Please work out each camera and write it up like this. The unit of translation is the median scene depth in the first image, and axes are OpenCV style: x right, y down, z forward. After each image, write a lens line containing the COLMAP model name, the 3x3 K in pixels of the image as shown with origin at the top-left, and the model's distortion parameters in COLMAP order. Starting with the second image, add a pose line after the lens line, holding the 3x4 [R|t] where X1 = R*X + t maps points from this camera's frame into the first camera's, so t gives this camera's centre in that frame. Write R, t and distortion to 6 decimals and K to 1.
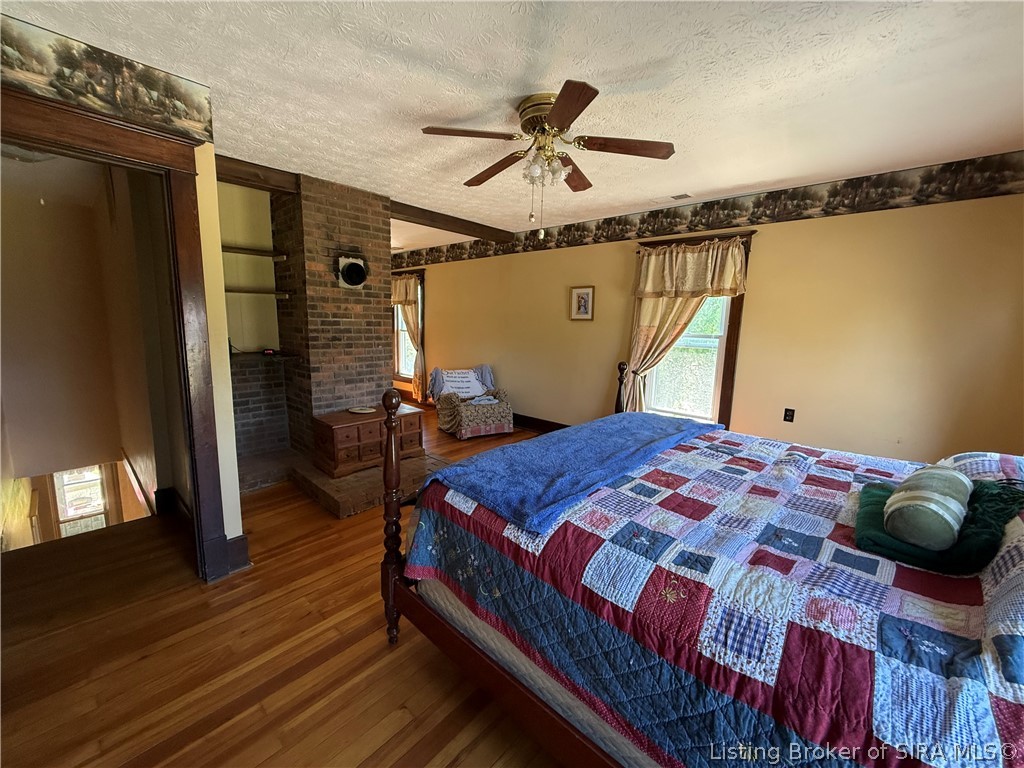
lens RADIAL K [[406.2, 0, 508.7], [0, 406.2, 389.9], [0, 0, 1]] dist [-0.003175, 0.000564]
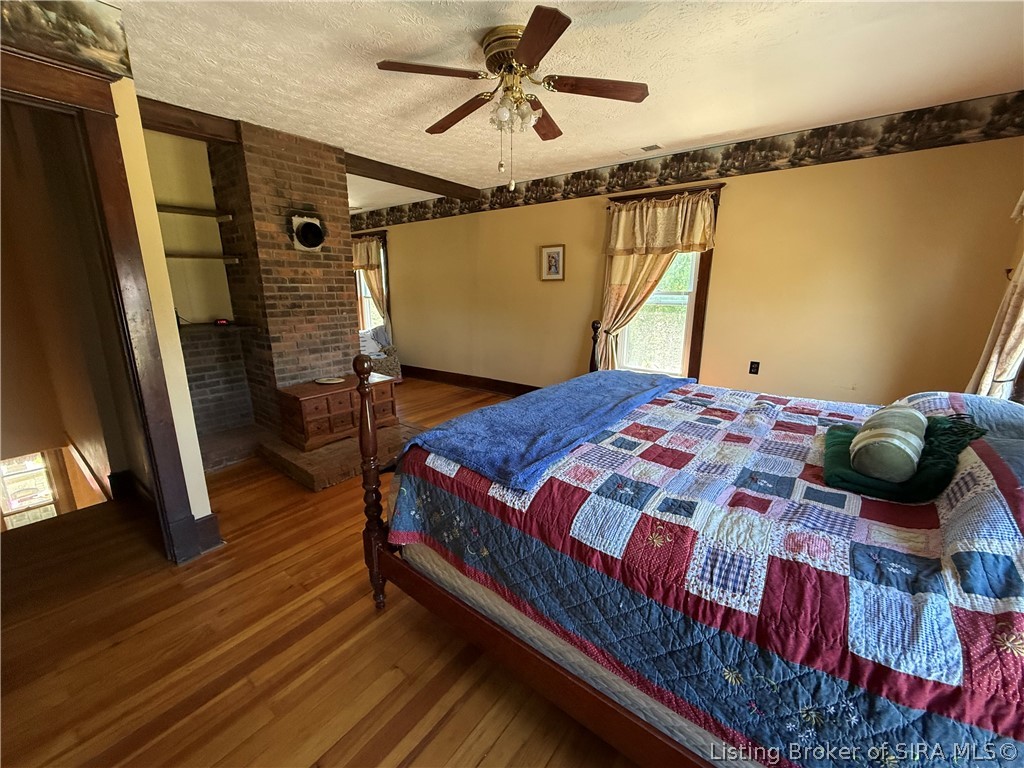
lens RADIAL K [[406.2, 0, 510.7], [0, 406.2, 389.7], [0, 0, 1]] dist [-0.003175, 0.000564]
pose [[0.996213, -0.043095, 0.075517, -0.009929], [0.036842, 0.995924, 0.082334, 0.009701], [-0.078757, -0.079240, 0.993740, 0.013246]]
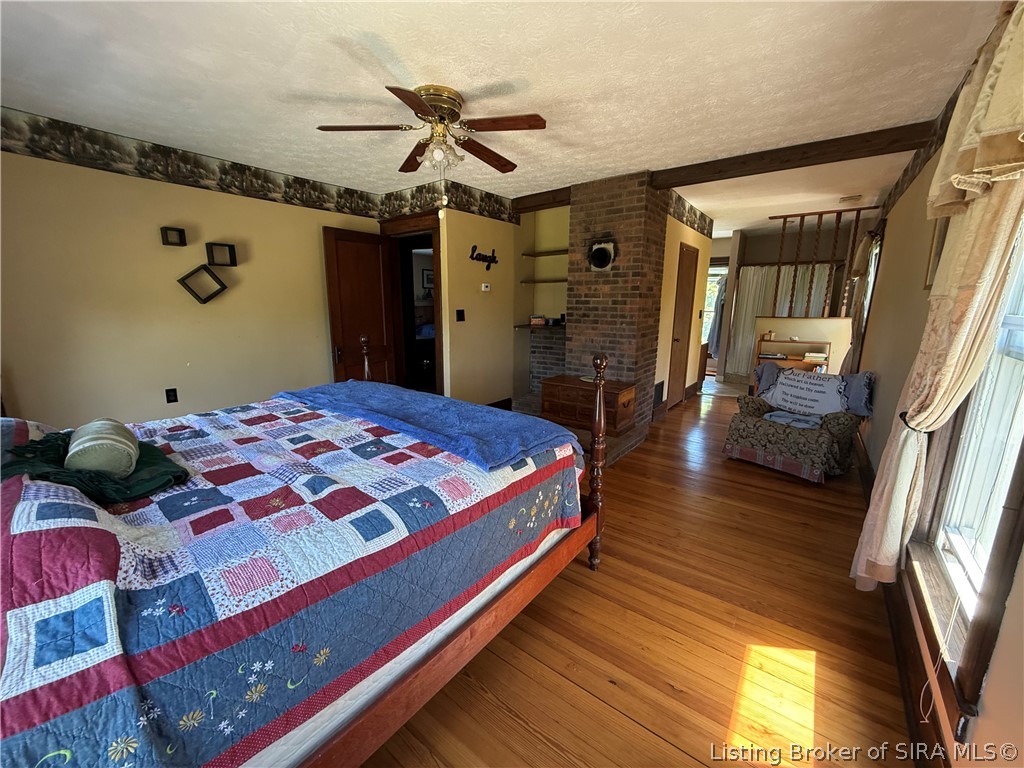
lens RADIAL K [[406.2, 0, 510.3], [0, 406.2, 388.4], [0, 0, 1]] dist [-0.003175, 0.000564]
pose [[0.091543, 0.188769, -0.977745, 0.884354], [-0.164664, 0.971221, 0.172093, -0.100607], [0.982093, 0.145245, 0.119992, 0.779510]]
